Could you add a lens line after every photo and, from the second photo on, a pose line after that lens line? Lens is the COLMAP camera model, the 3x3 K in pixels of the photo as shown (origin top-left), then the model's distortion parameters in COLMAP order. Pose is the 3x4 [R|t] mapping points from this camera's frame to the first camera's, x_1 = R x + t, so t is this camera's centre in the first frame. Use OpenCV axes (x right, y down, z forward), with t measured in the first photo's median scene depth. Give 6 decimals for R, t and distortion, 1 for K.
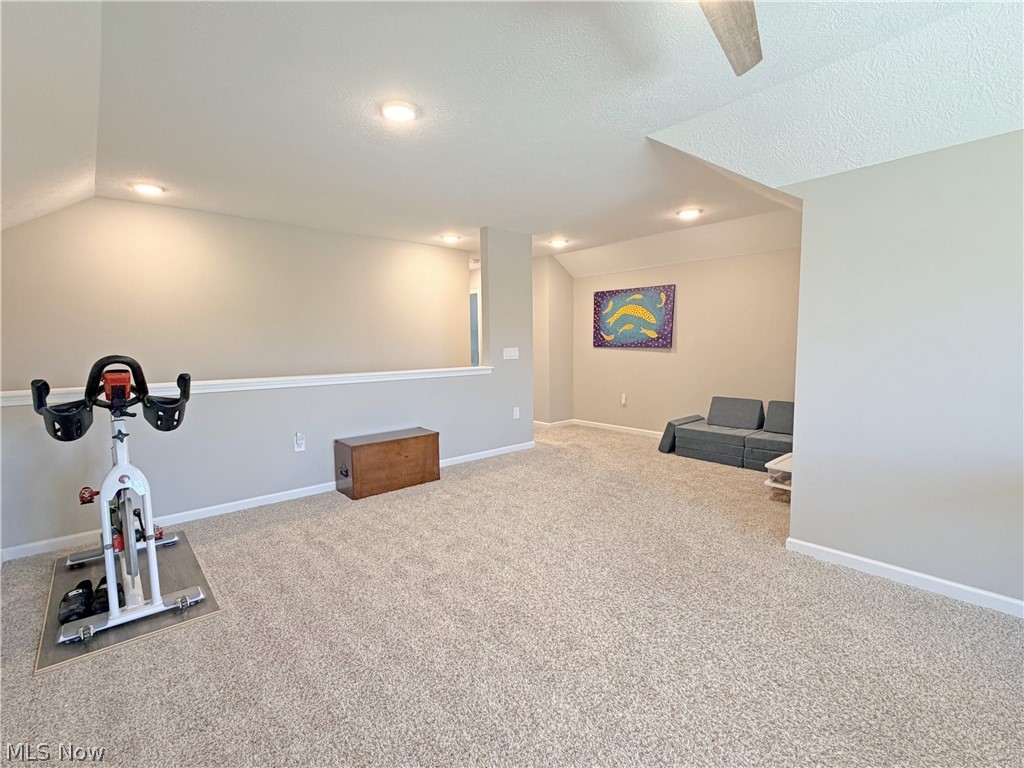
lens RADIAL K [[473.5, 0, 512.0], [0, 473.5, 384.0], [0, 0, 1]] dist [0.000811, 0.000041]
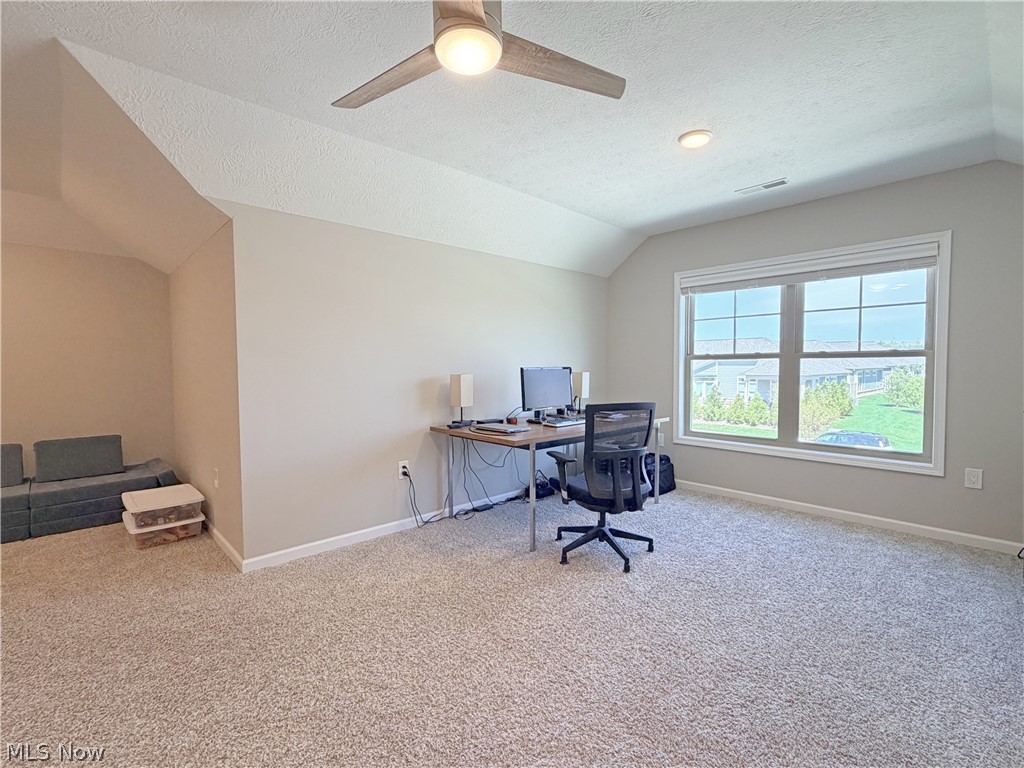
lens RADIAL K [[473.5, 0, 512.0], [0, 473.5, 384.0], [0, 0, 1]] dist [0.000811, 0.000041]
pose [[-0.037988, -0.028585, 0.998869, -0.353917], [0.090607, 0.995375, 0.031931, -0.016699], [-0.995162, 0.091718, -0.035222, 0.399266]]
